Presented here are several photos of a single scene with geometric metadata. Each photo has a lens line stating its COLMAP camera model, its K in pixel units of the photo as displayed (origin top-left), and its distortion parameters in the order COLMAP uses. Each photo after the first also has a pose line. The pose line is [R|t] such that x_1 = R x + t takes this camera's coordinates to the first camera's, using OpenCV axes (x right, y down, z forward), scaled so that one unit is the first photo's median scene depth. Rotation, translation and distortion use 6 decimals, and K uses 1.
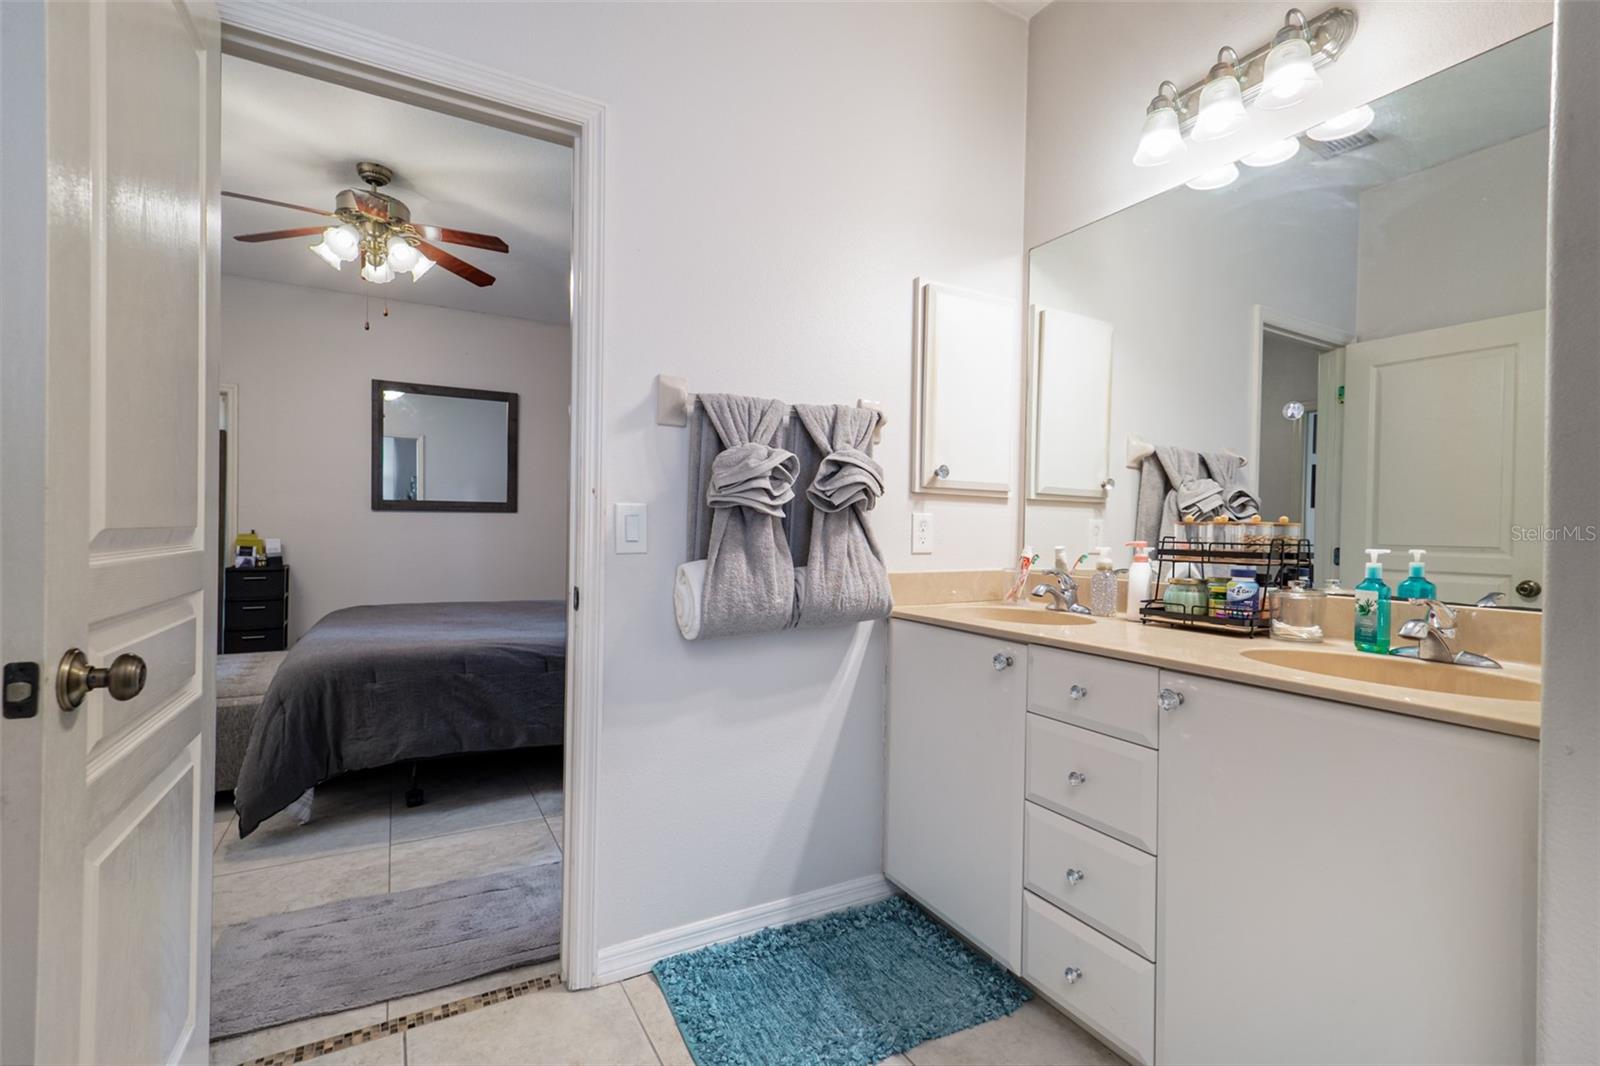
lens RADIAL K [[722.6, 0, 808.3], [0, 722.6, 532.4], [0, 0, 1]] dist [0.004576, 0.000533]
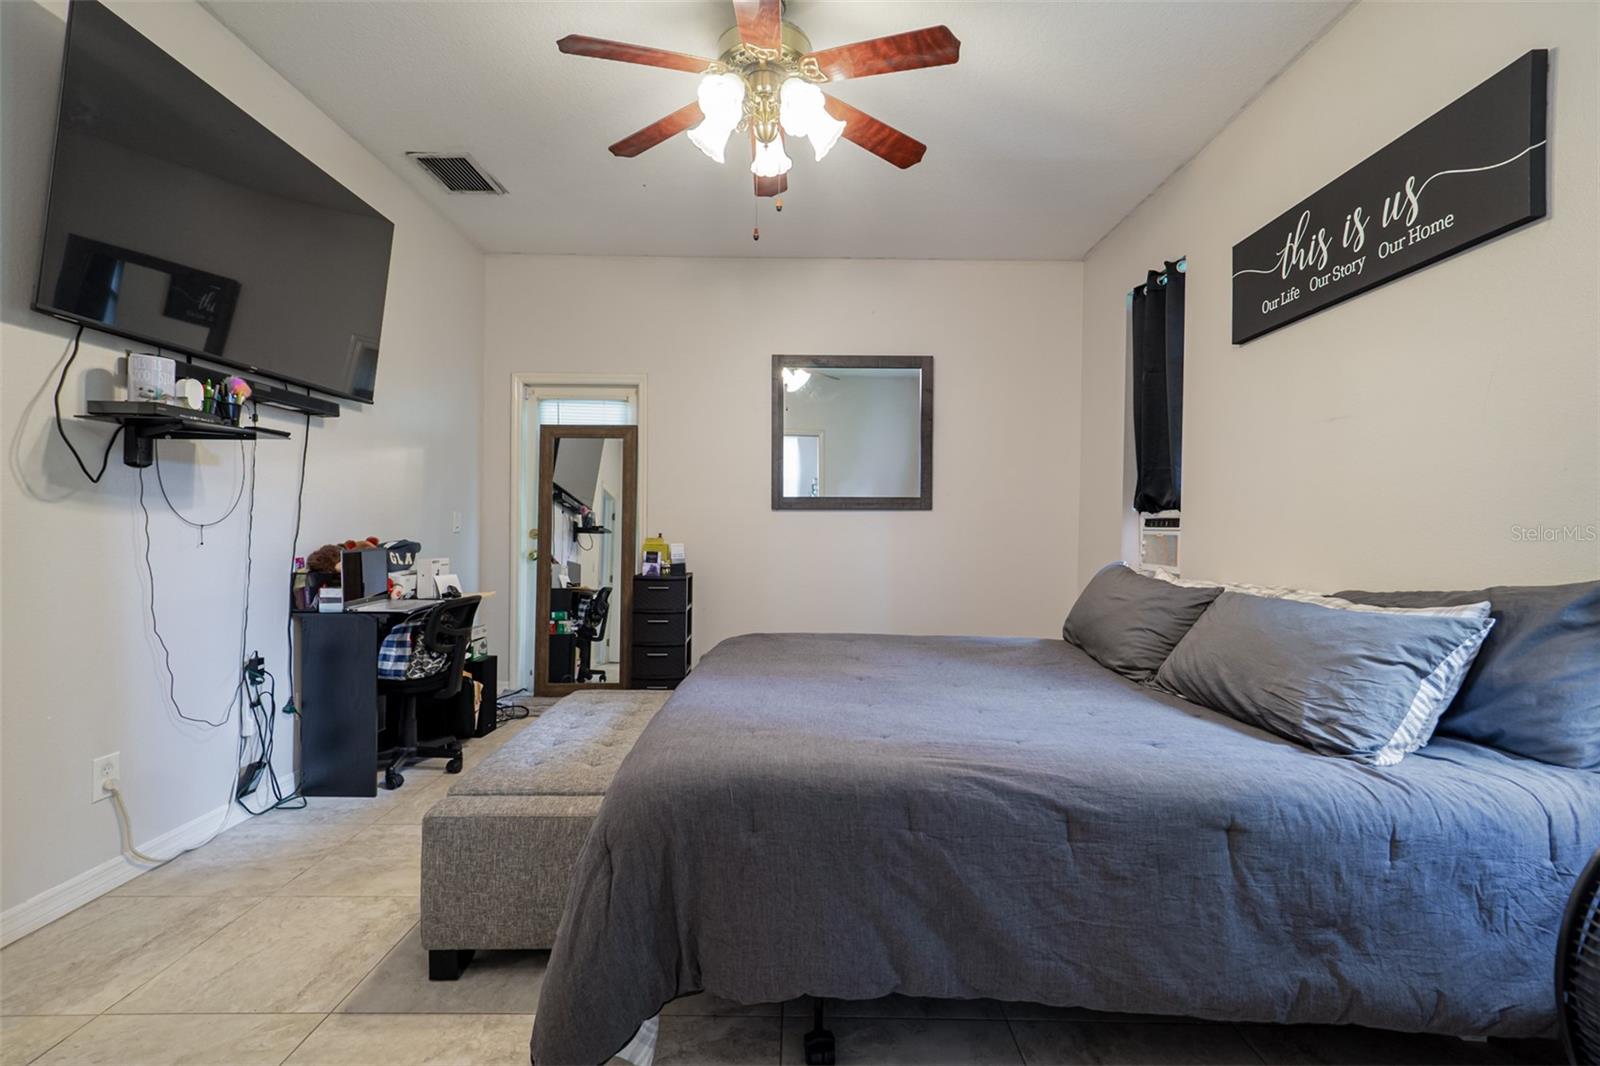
lens RADIAL K [[722.6, 0, 800.0], [0, 722.6, 527.3], [0, 0, 1]] dist [0.004576, 0.000533]
pose [[0.869213, -0.005474, -0.494407, -0.171367], [0.001108, 0.999958, -0.009123, -0.003035], [0.494436, 0.007382, 0.869183, 0.310008]]
